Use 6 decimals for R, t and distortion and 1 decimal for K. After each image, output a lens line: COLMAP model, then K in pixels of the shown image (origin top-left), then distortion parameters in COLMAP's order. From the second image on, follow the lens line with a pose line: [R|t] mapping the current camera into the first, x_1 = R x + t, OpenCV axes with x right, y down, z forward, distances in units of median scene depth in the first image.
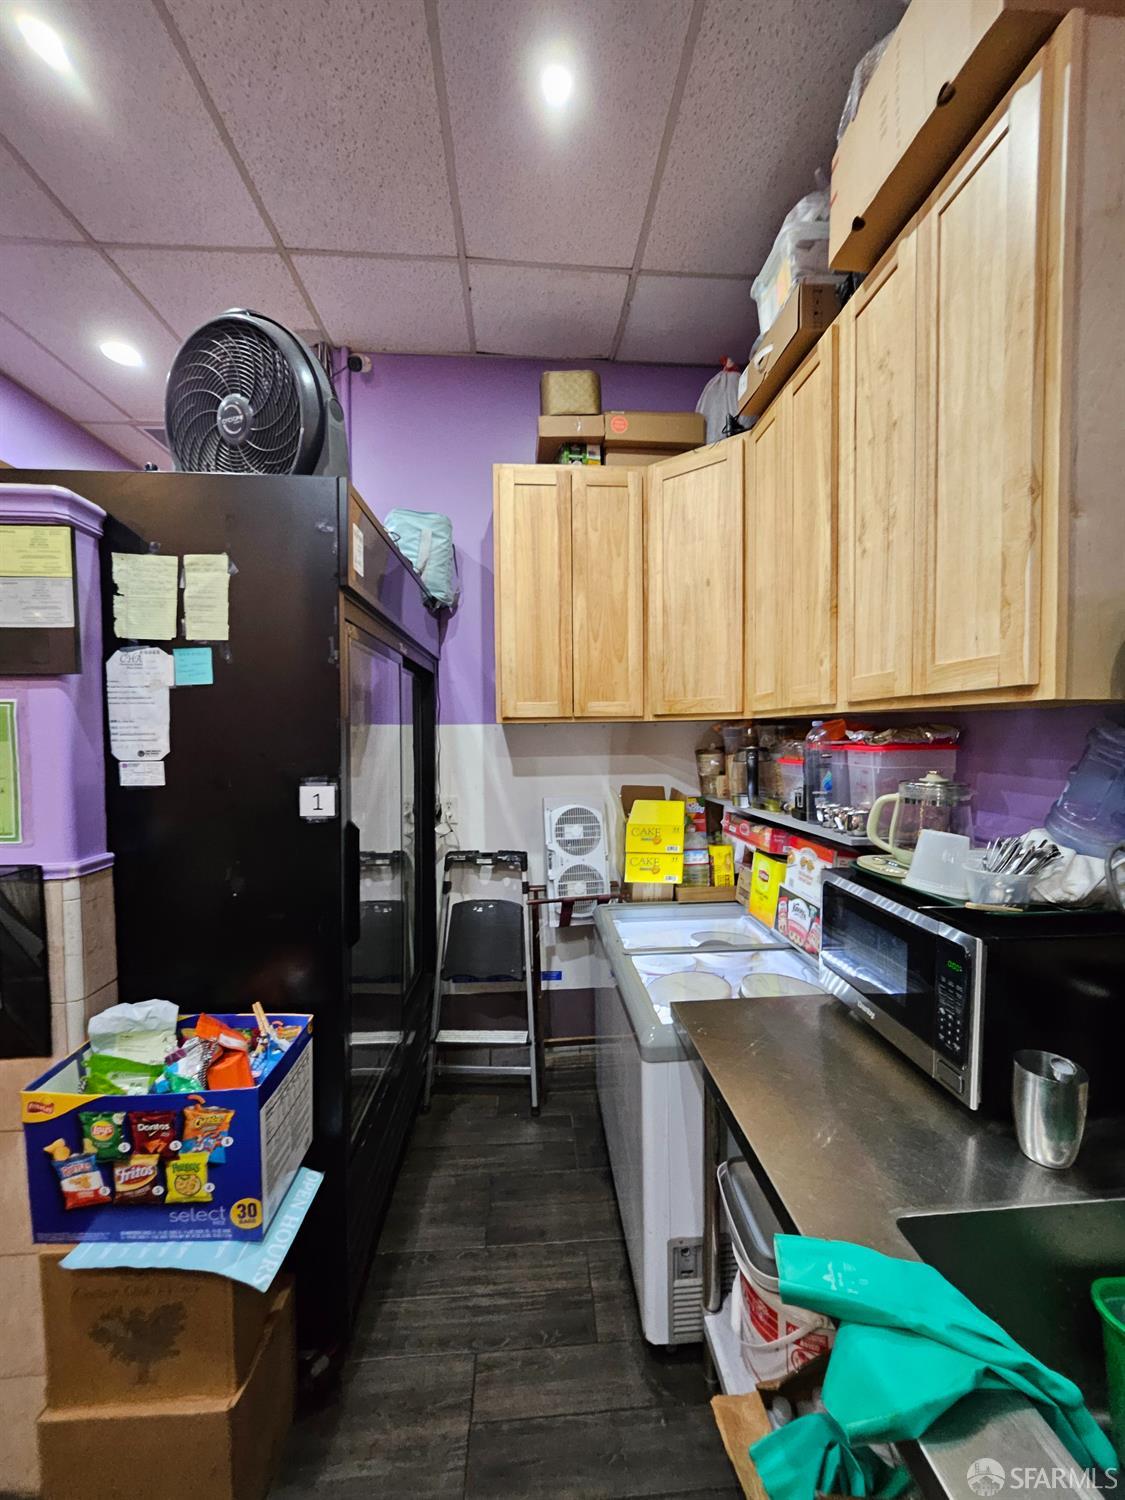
lens RADIAL K [[596.8, 0, 564.3], [0, 596.8, 752.0], [0, 0, 1]] dist [-0.007303, 0.001478]
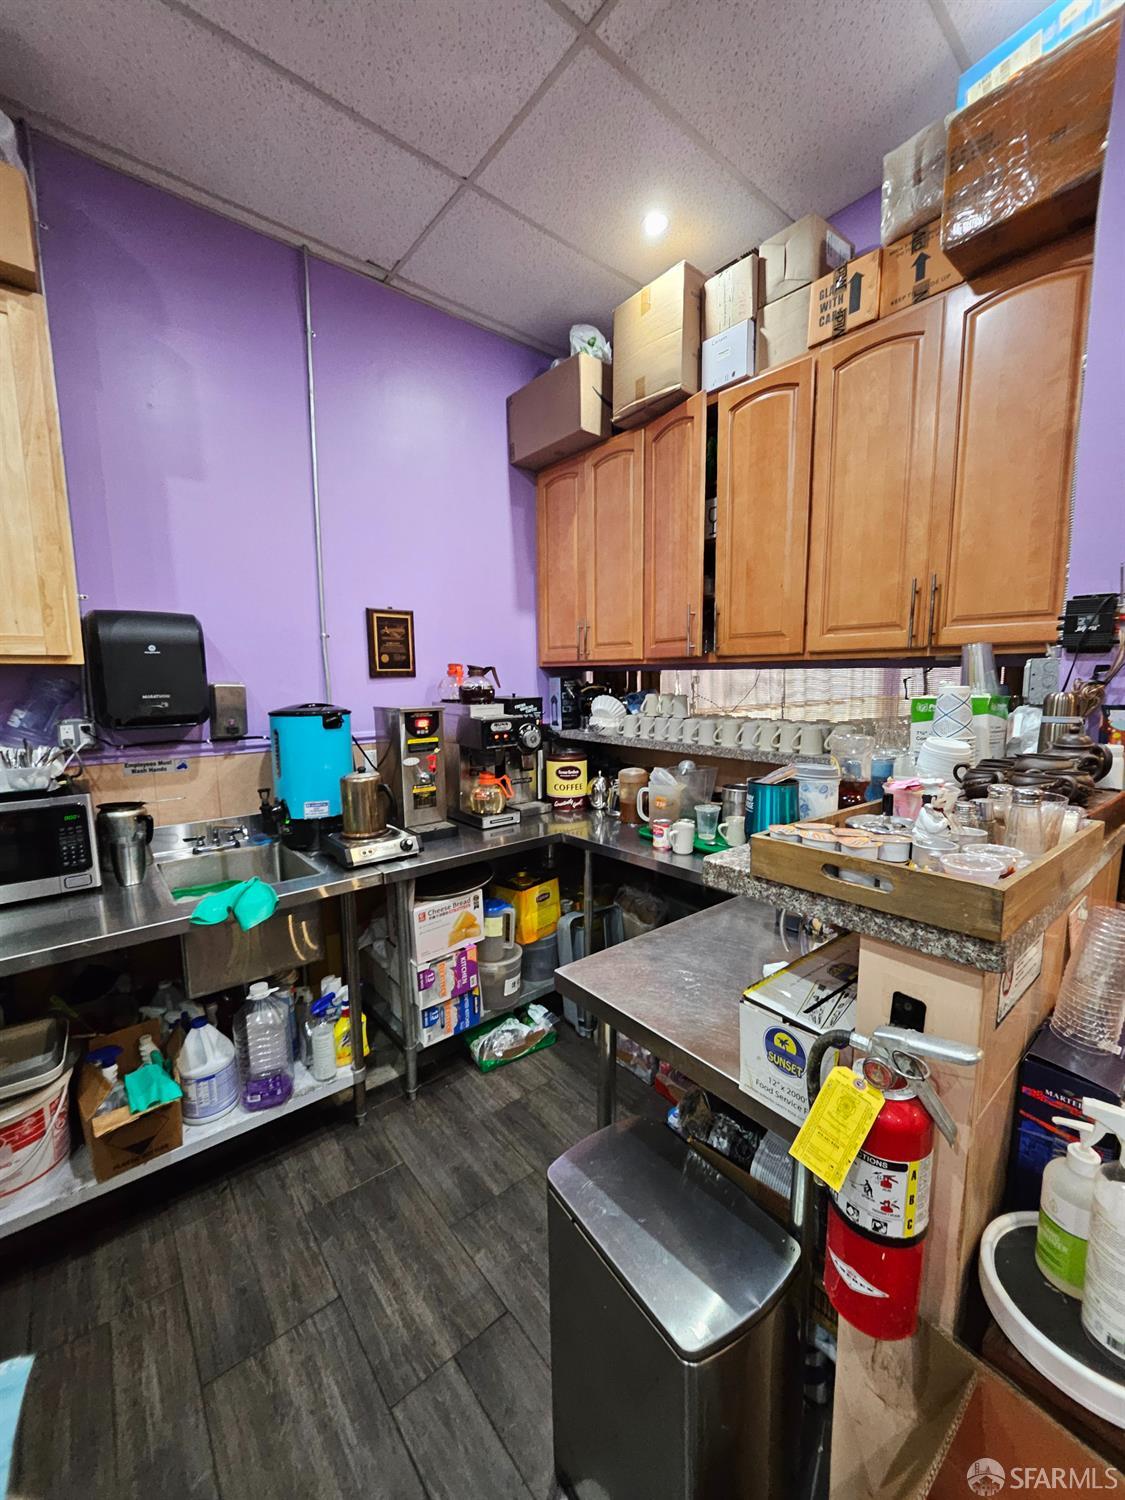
lens RADIAL K [[596.8, 0, 563.6], [0, 596.8, 750.7], [0, 0, 1]] dist [-0.007303, 0.001478]
pose [[-0.580972, -0.090601, 0.808865, -1.562844], [0.039332, 0.989499, 0.139085, -0.015757], [-0.812973, 0.112619, -0.571308, 0.806000]]
